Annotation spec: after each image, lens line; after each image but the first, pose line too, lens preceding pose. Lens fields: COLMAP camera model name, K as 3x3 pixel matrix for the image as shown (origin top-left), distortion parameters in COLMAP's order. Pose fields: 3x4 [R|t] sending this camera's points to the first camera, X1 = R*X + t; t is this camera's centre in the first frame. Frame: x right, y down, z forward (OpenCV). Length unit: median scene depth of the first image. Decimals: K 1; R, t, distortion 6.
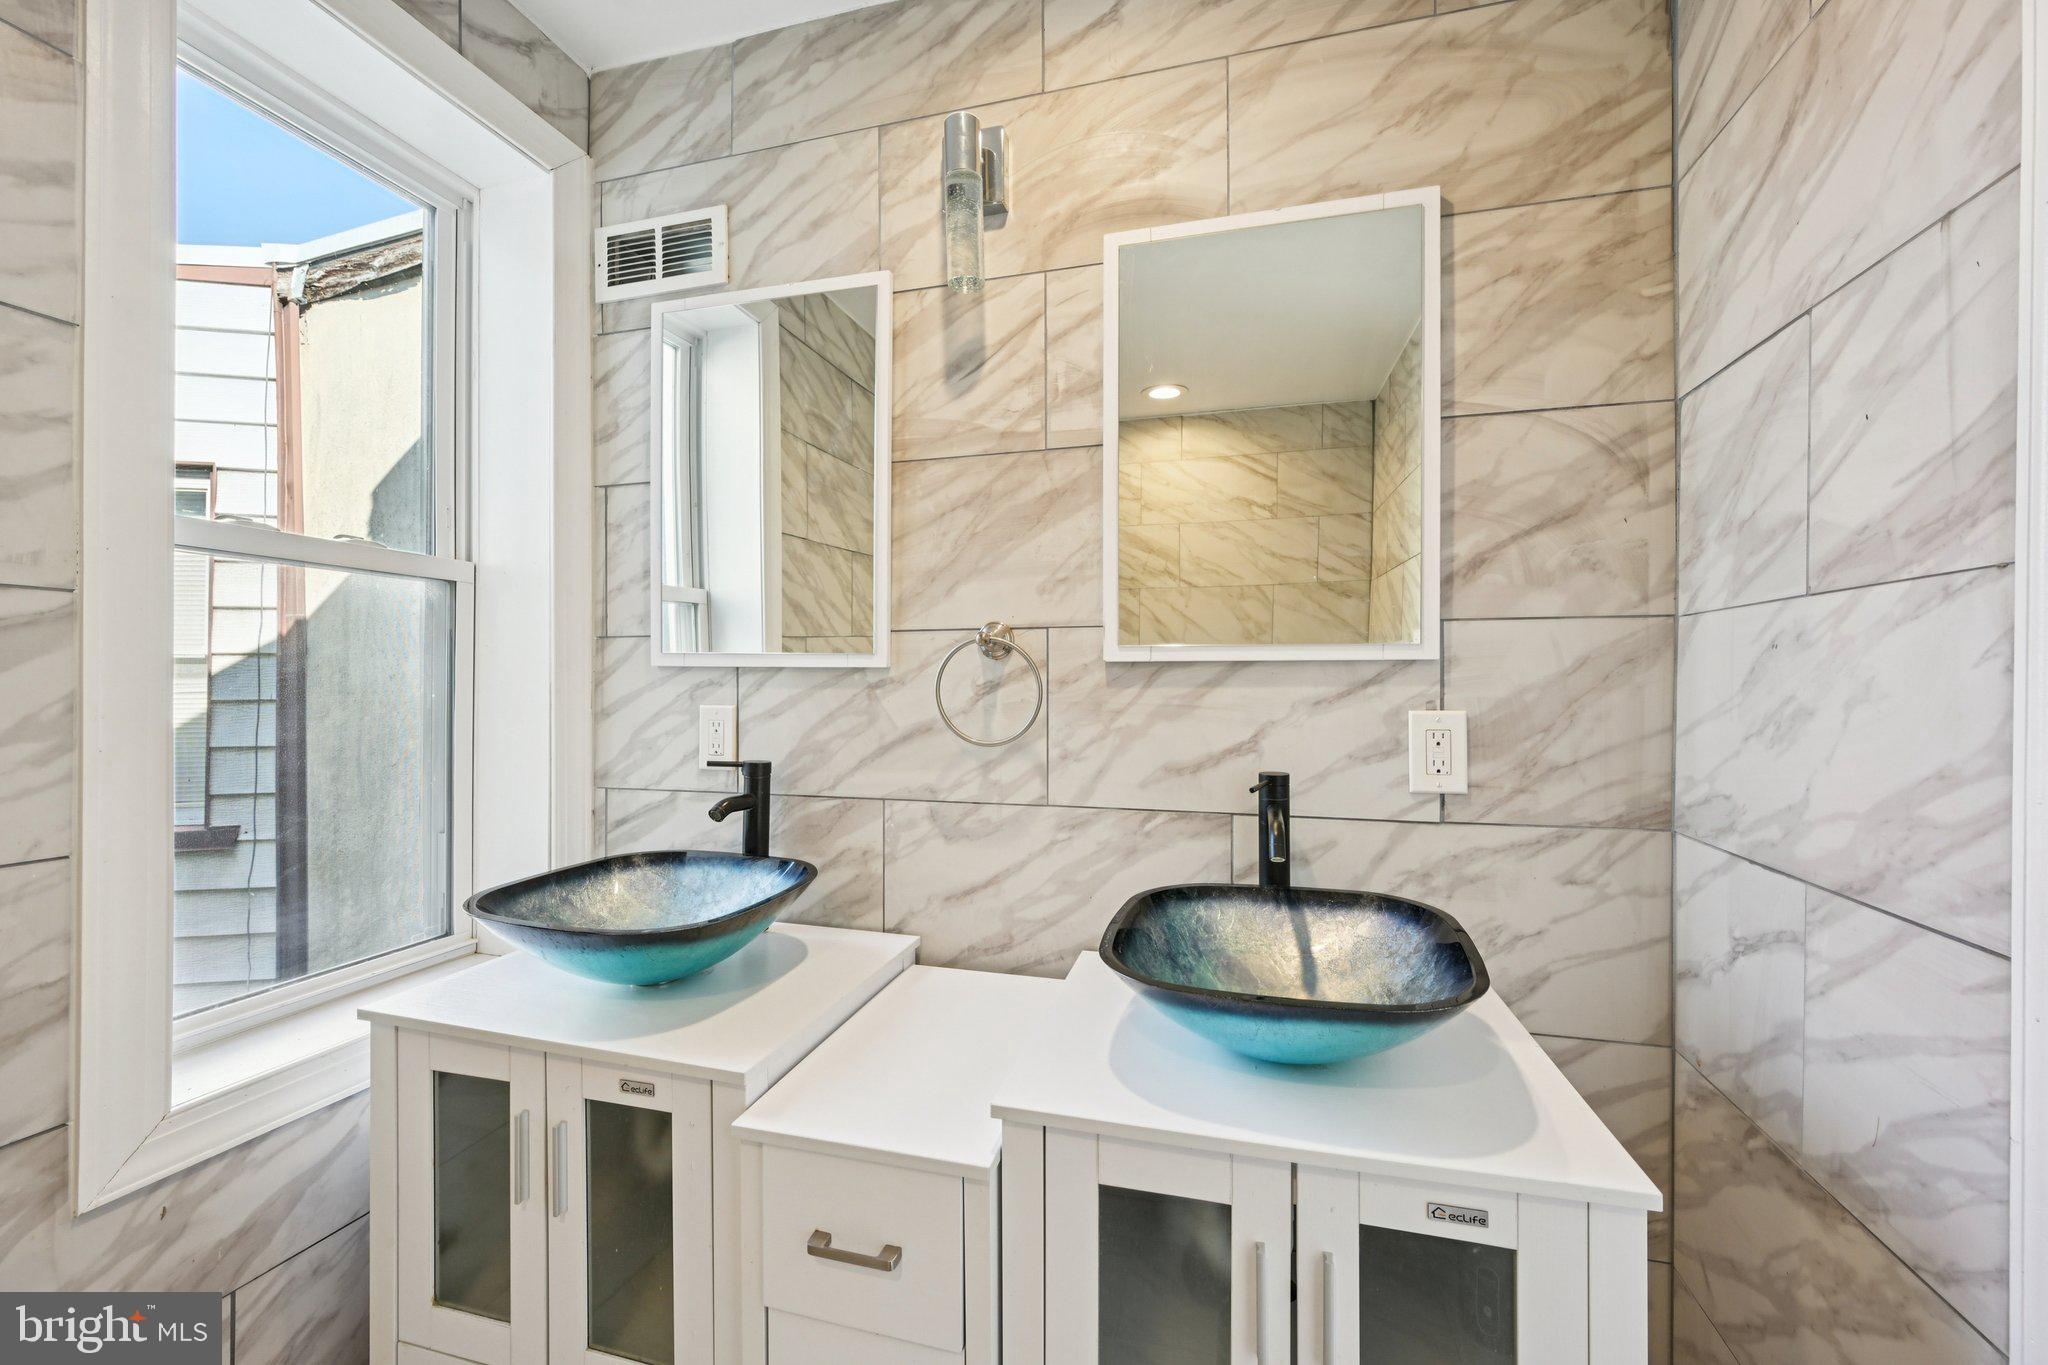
lens RADIAL K [[804.3, 0, 1020.7], [0, 804.3, 683.6], [0, 0, 1]] dist [-0.000035, -0.000435]
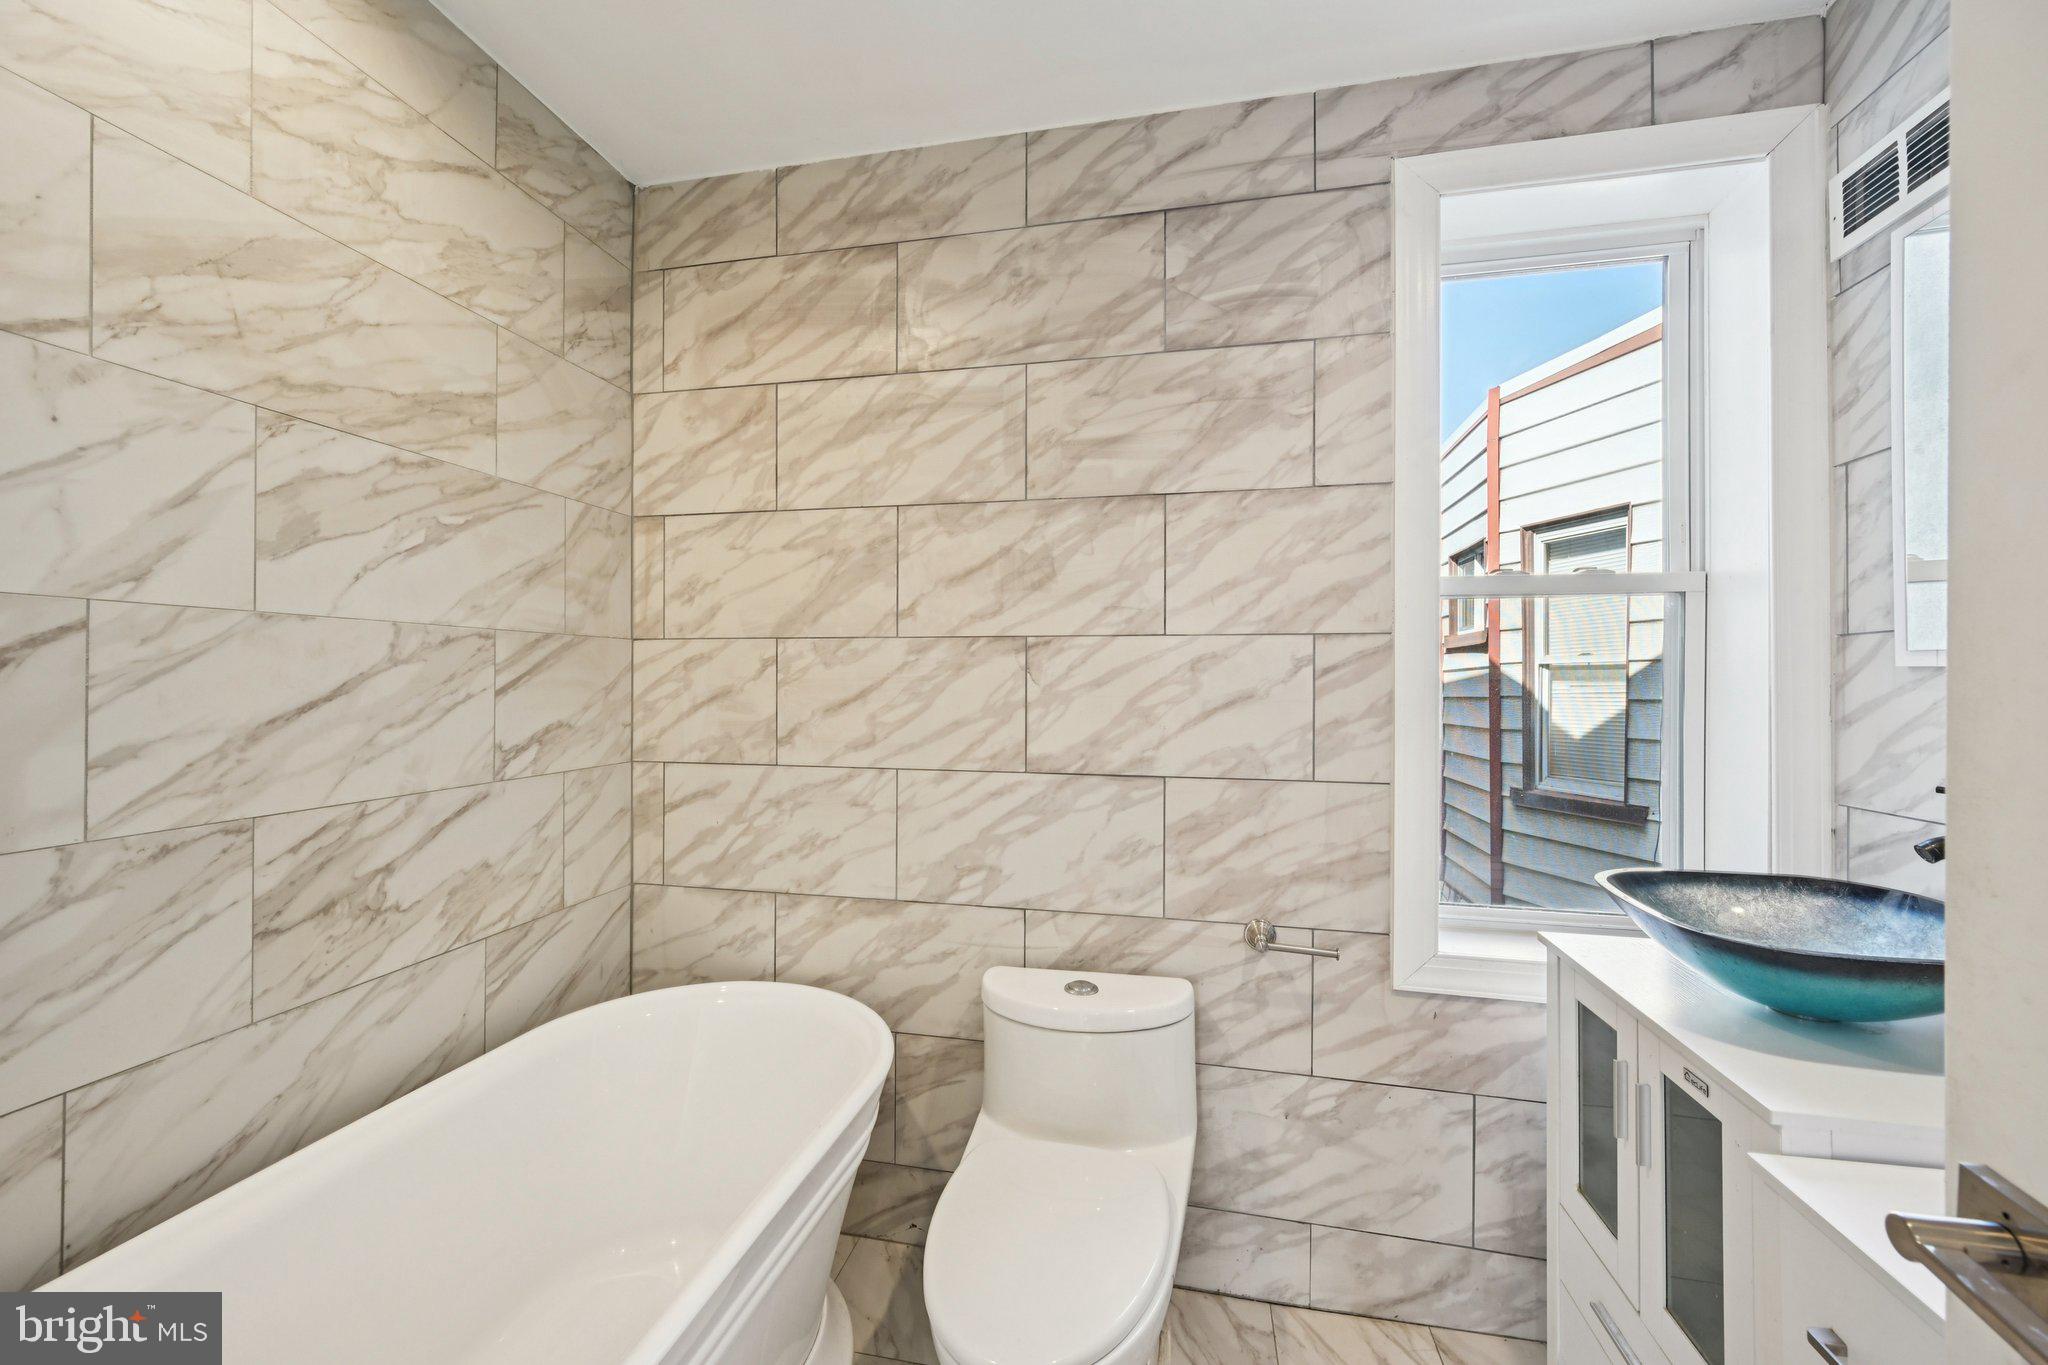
lens RADIAL K [[804.3, 0, 1020.7], [0, 804.3, 683.6], [0, 0, 1]] dist [-0.000035, -0.000435]
pose [[0.058707, 0.001195, -0.998275, 0.314572], [-0.002680, 0.999996, 0.001040, -0.002943], [0.998272, 0.002614, 0.058710, 0.048504]]
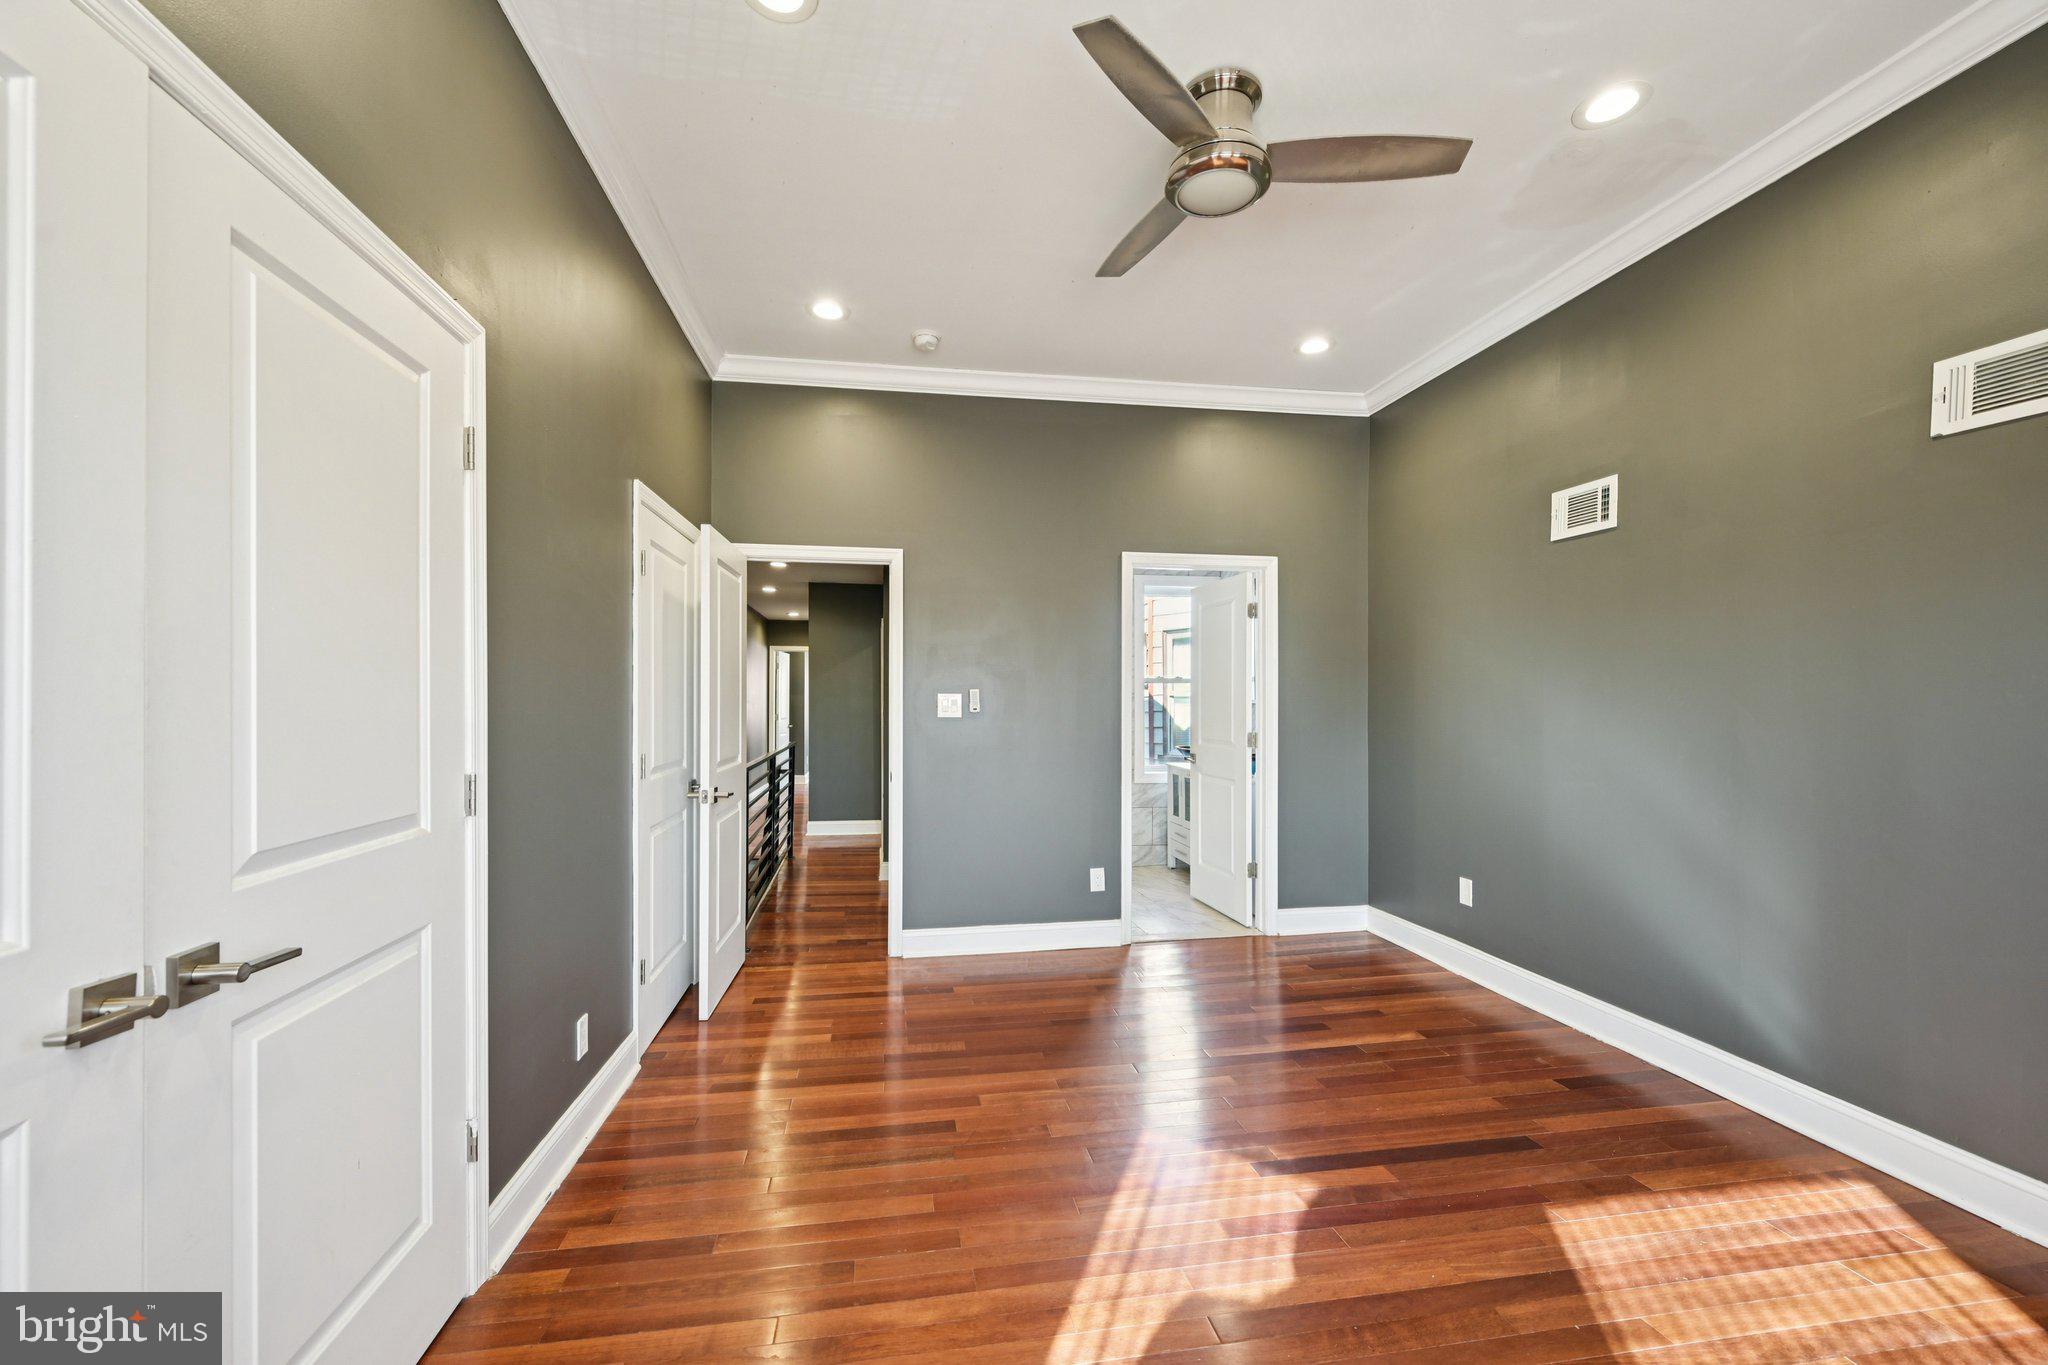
lens RADIAL K [[804.3, 0, 1020.7], [0, 804.3, 683.6], [0, 0, 1]] dist [-0.000035, -0.000435]
pose [[0.427230, -0.013268, -0.904046, 2.882392], [-0.003883, 0.999856, -0.016509, -0.068296], [0.904135, 0.010563, 0.427117, -1.766756]]
